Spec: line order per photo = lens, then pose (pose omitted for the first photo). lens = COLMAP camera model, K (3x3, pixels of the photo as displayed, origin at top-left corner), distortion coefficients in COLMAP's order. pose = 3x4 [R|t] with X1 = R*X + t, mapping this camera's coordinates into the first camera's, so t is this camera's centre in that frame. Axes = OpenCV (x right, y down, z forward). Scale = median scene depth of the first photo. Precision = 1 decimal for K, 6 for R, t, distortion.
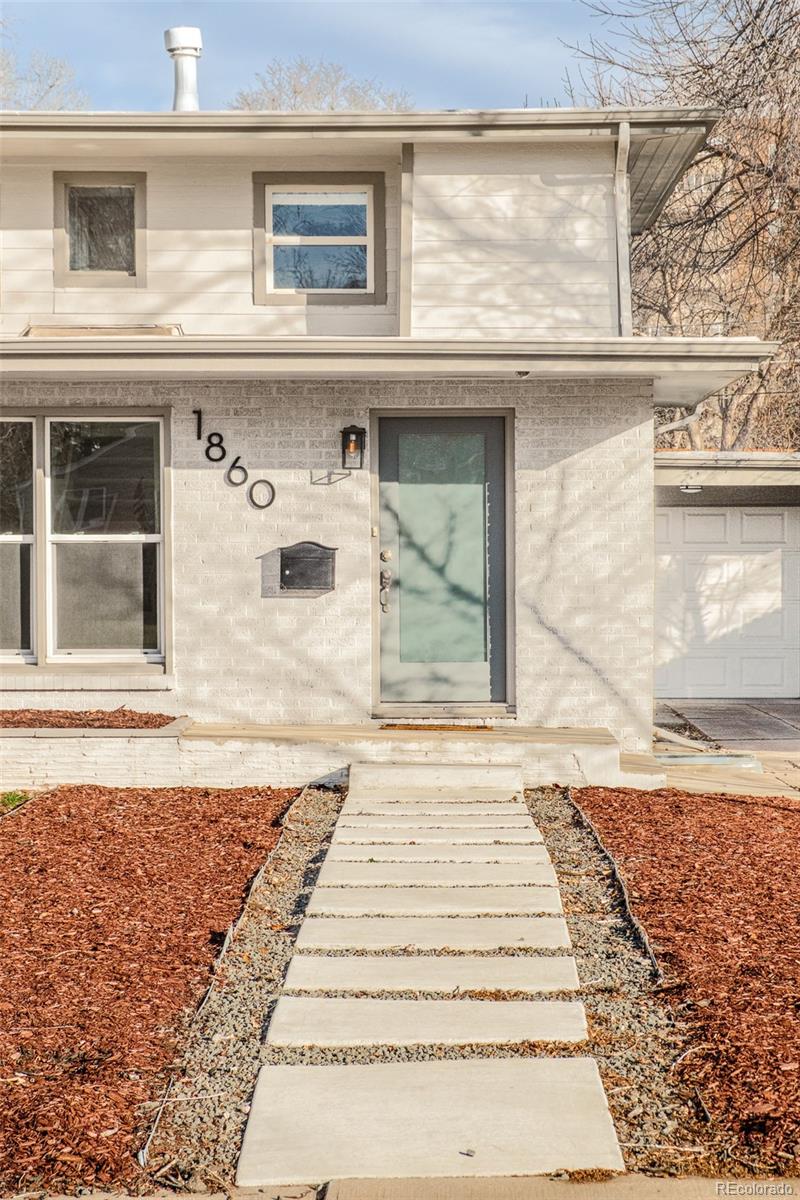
lens RADIAL K [[2760.2, 0, 400.0], [0, 2760.2, 600.0], [0, 0, 1]] dist [0.127995, 0.237162]
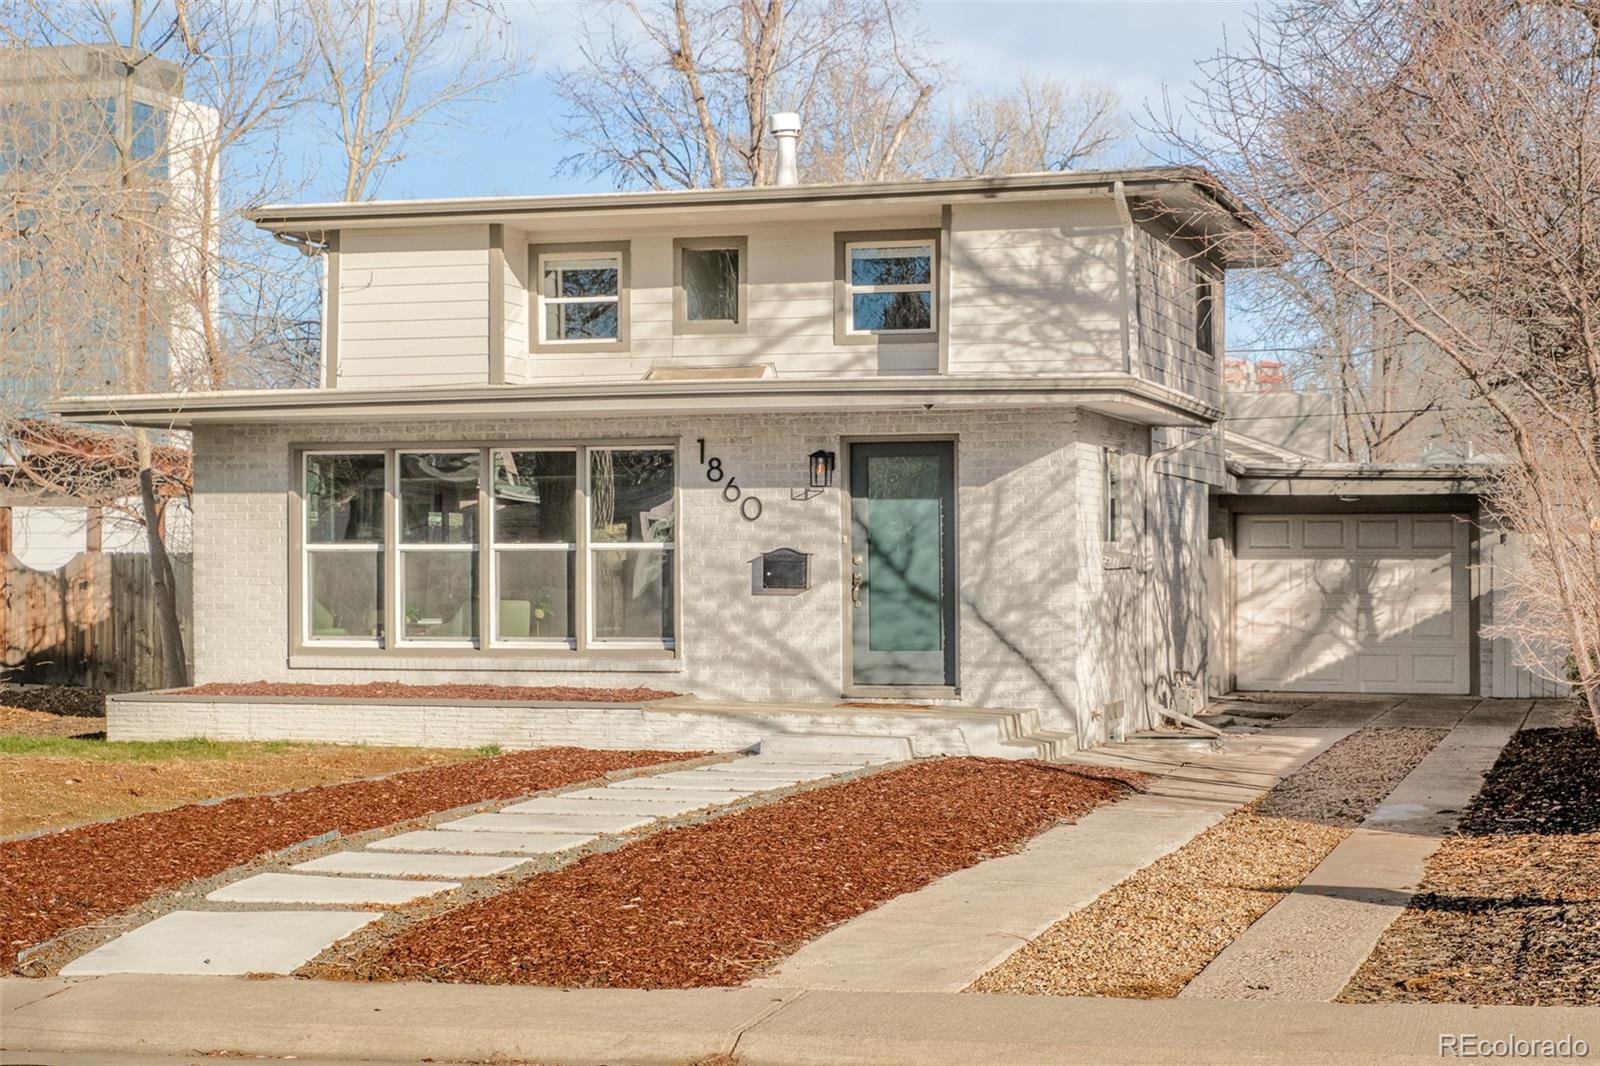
lens RADIAL K [[2746.9, 0, 800.0], [0, 2746.9, 533.0], [0, 0, 1]] dist [-0.005282, 0.044763]
pose [[0.959470, -0.003364, -0.281792, 0.301751], [-0.004007, 0.999665, -0.025580, 0.002345], [0.281784, 0.025673, 0.959134, -0.131243]]
